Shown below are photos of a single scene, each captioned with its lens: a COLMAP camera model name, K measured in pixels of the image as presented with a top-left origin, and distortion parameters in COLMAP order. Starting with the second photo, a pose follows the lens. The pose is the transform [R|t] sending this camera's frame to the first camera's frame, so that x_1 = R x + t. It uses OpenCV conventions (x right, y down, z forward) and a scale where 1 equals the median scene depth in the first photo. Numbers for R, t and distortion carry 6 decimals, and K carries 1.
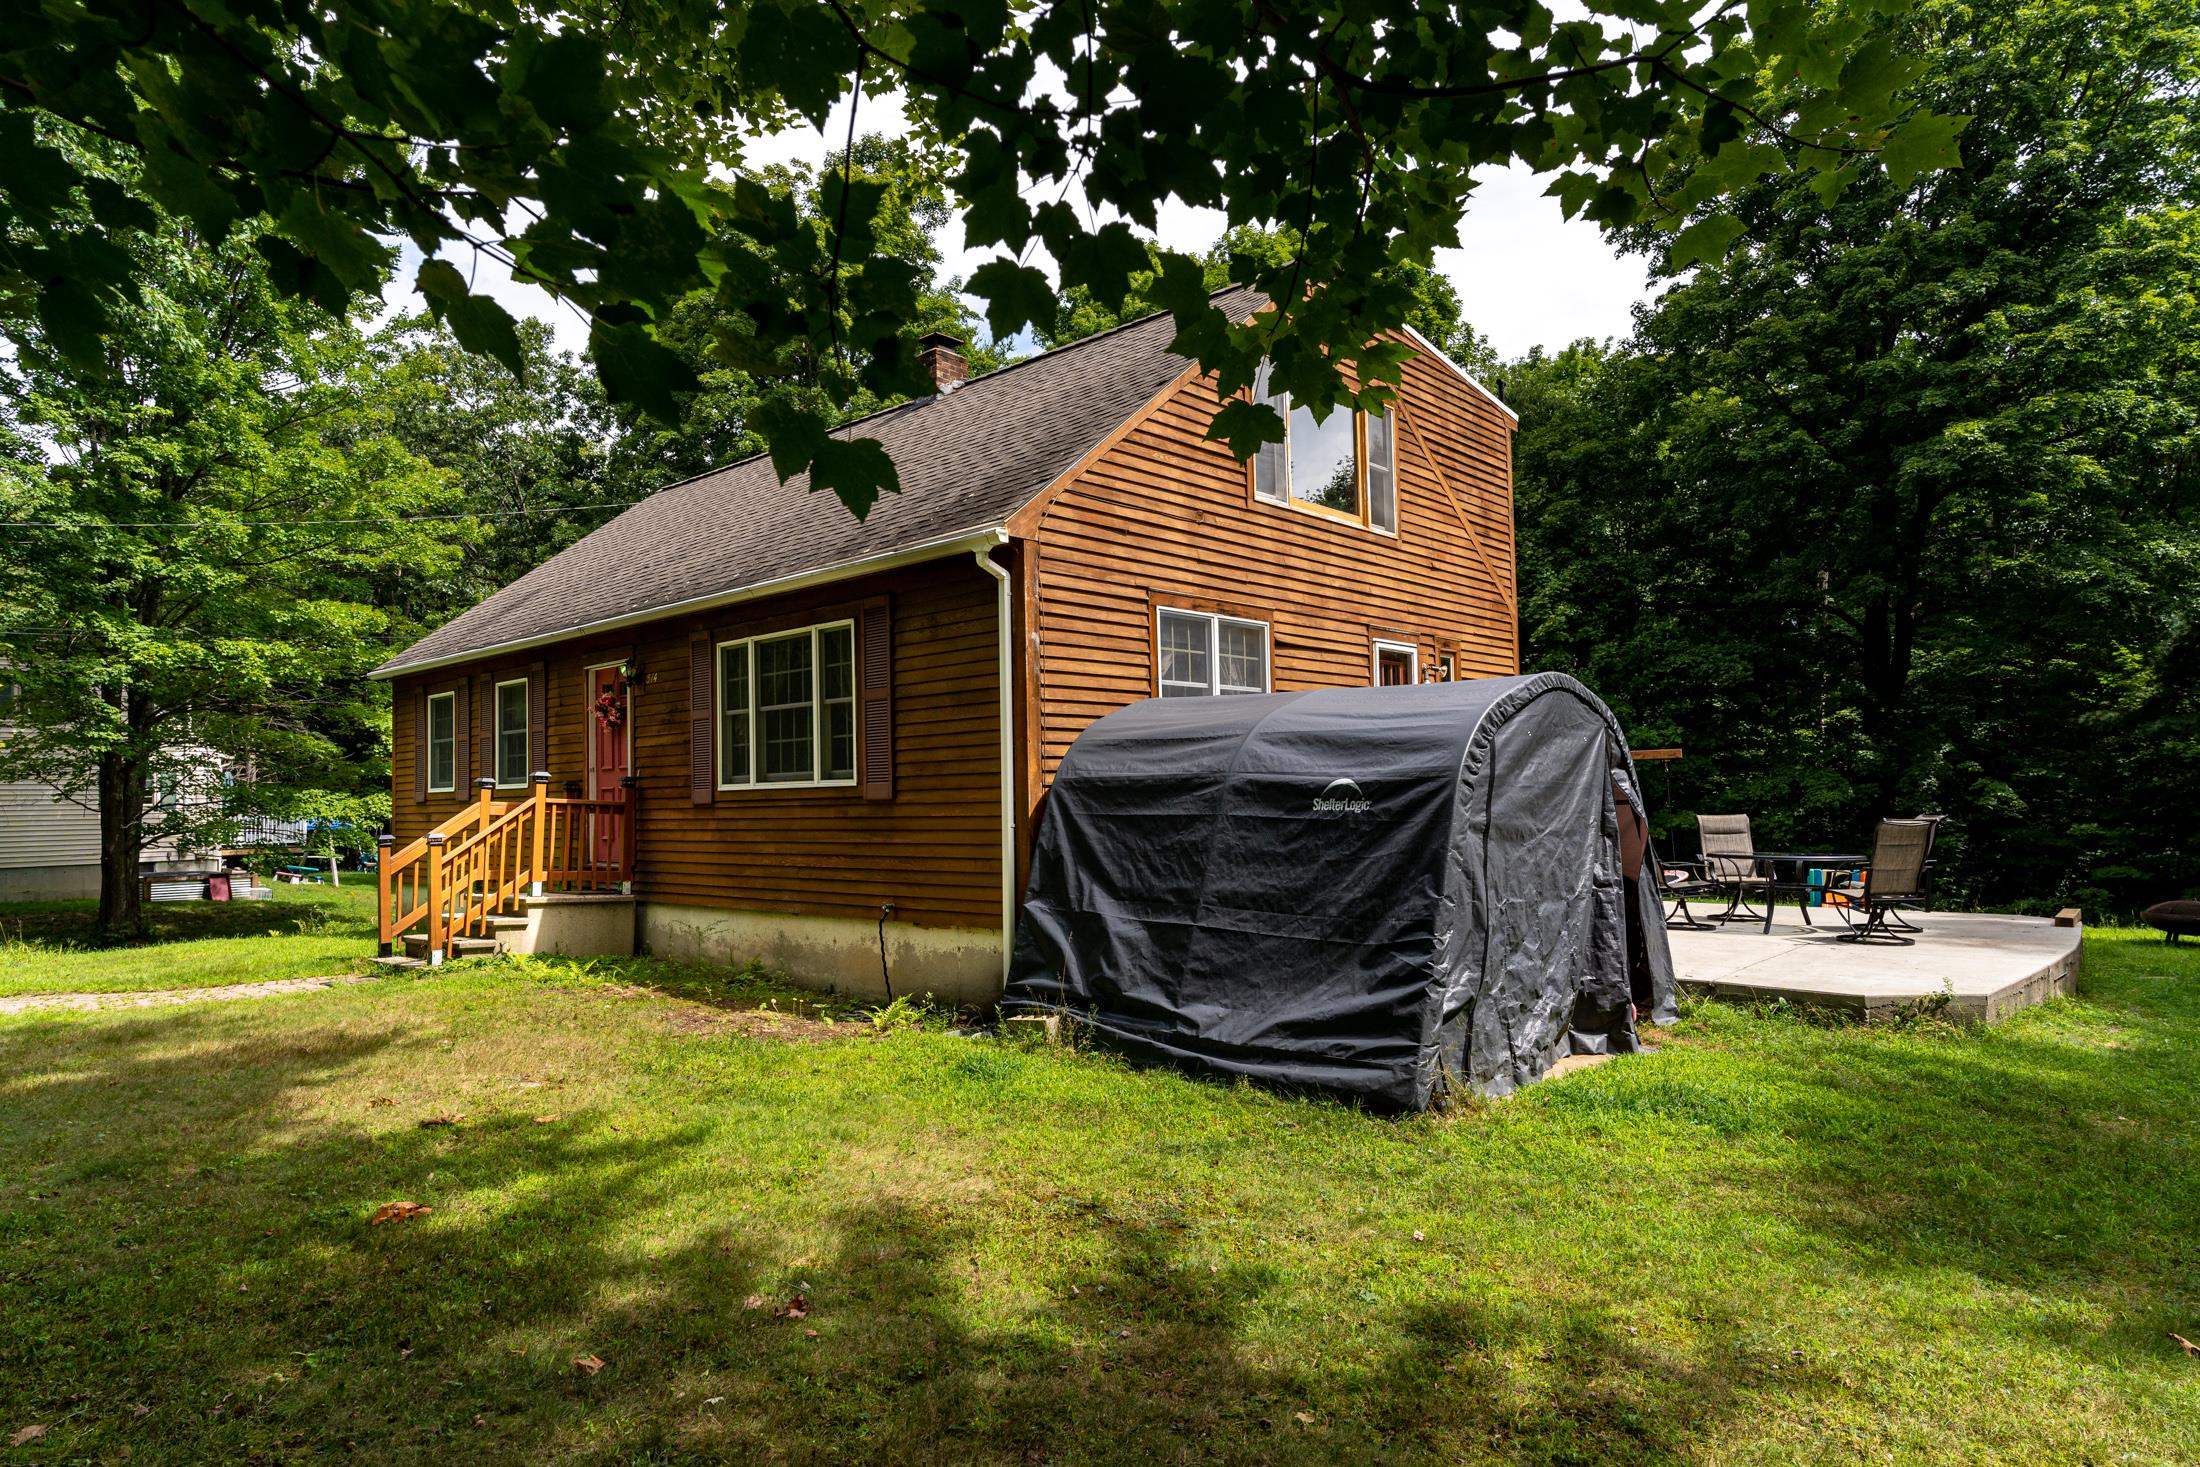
lens RADIAL K [[1352.4, 0, 1100.0], [0, 1352.4, 733.5], [0, 0, 1]] dist [0.004403, -0.001319]
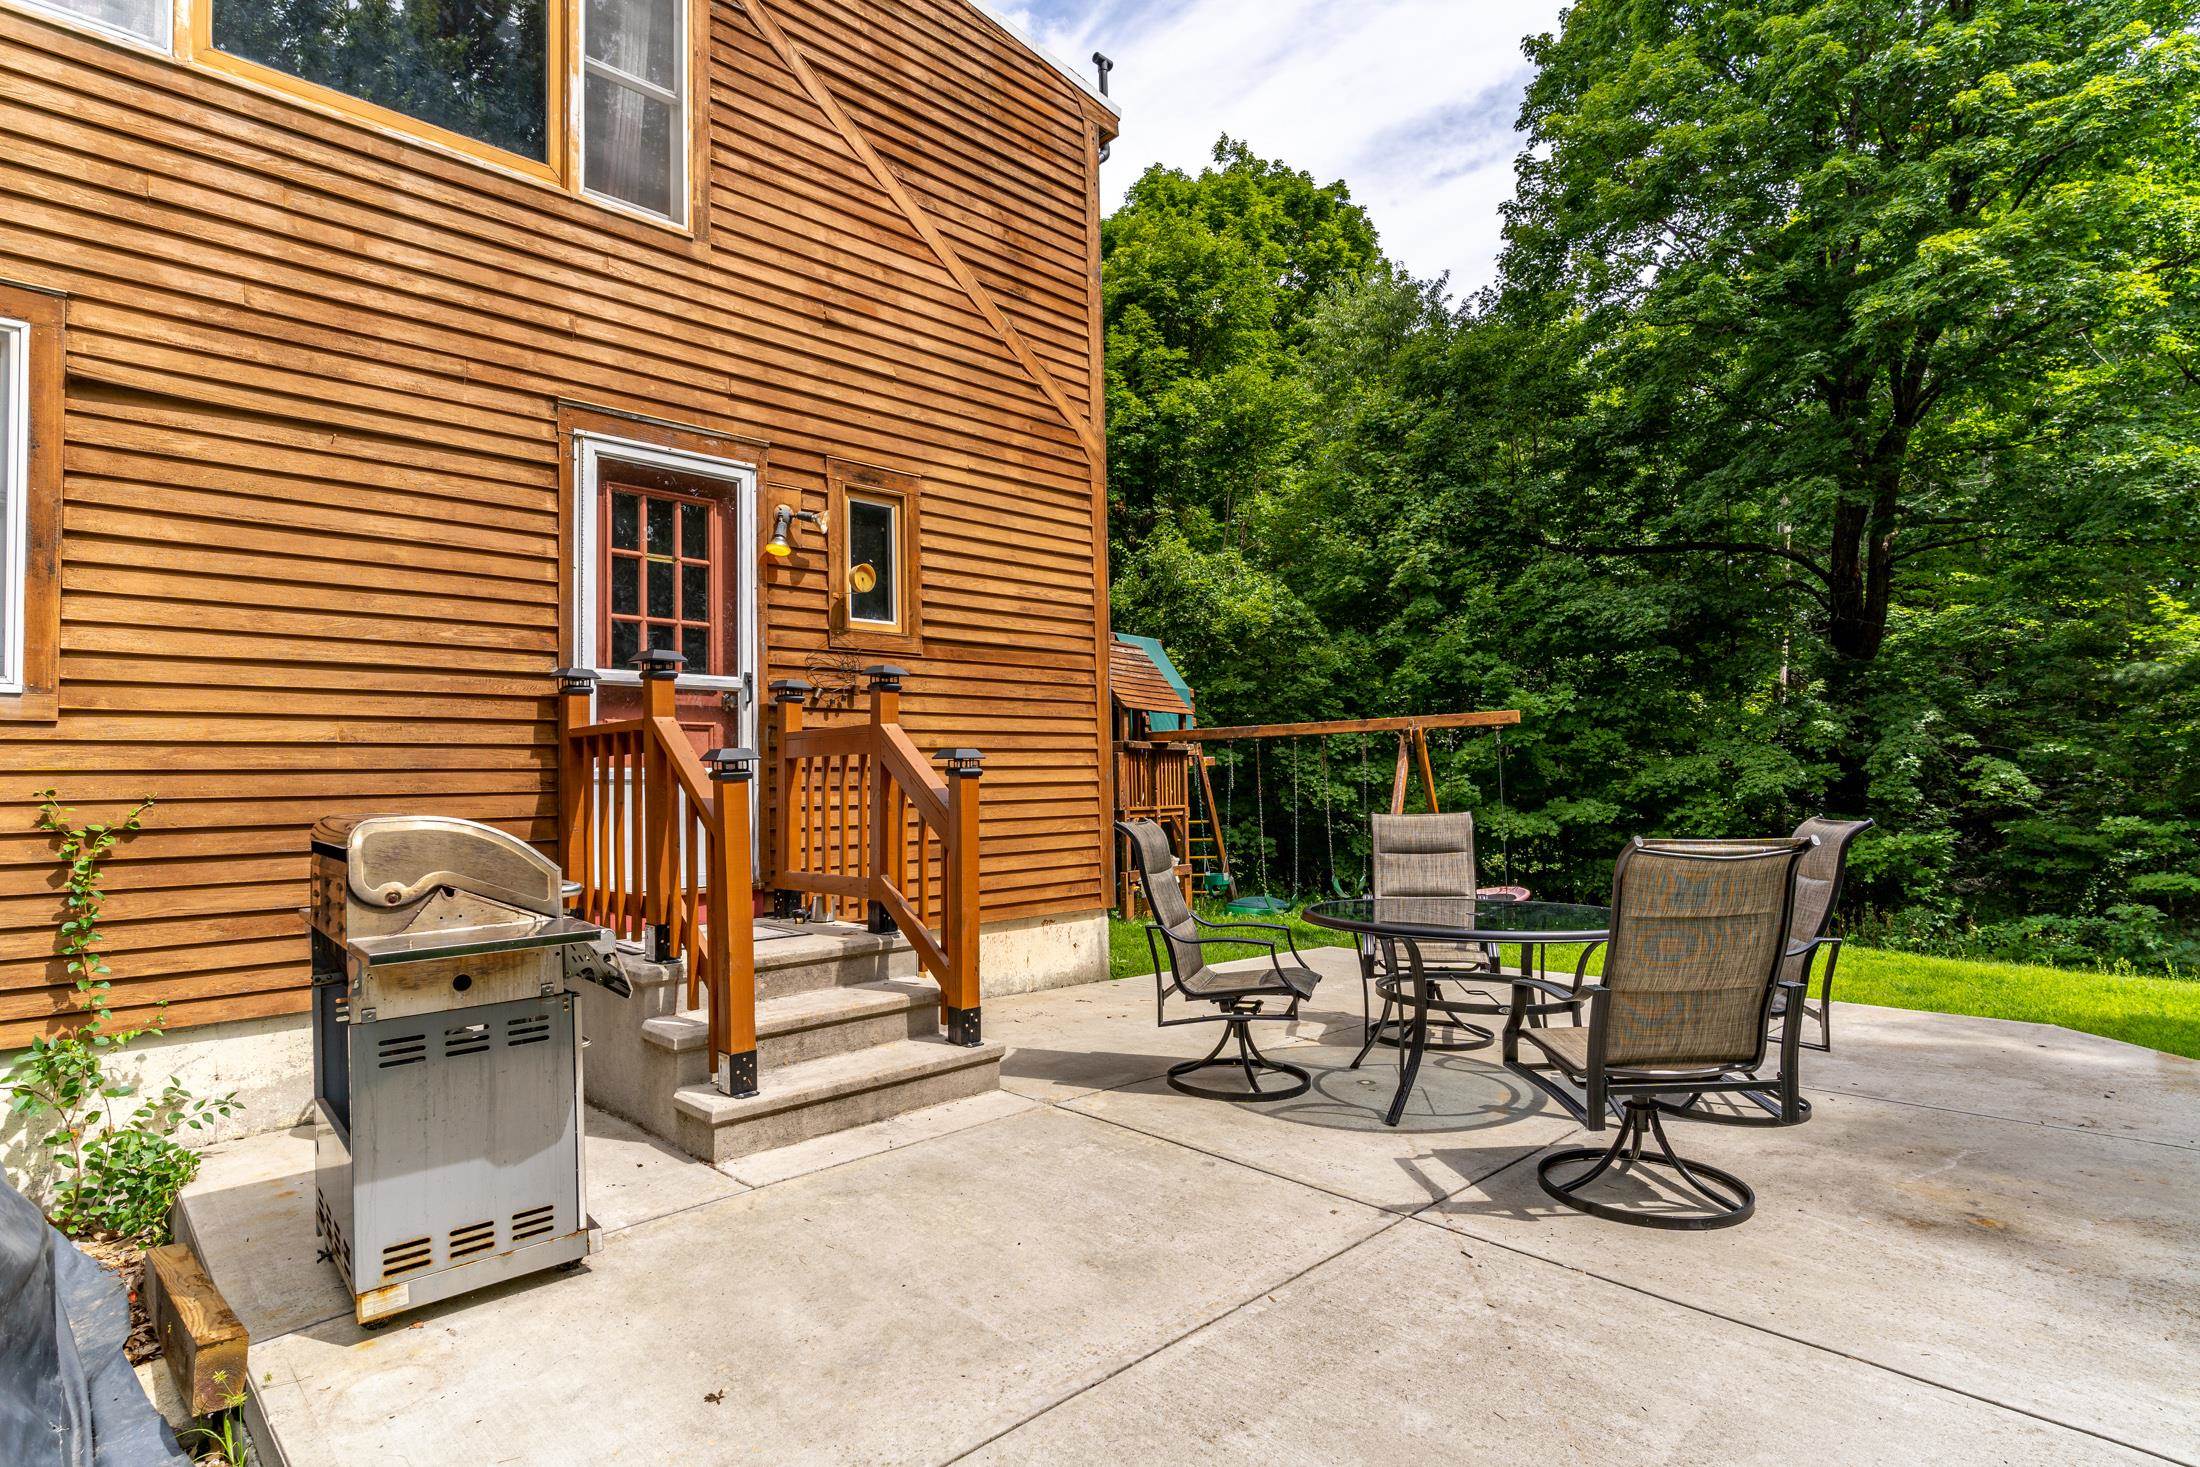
lens RADIAL K [[1178.1, 0, 1100.0], [0, 1178.1, 733.5], [0, 0, 1]] dist [-0.003327, 0.000404]
pose [[0.997809, -0.003567, -0.066061, 0.247291], [0.003874, 0.999982, 0.004522, 0.018989], [0.066044, -0.004768, 0.997805, 0.376168]]
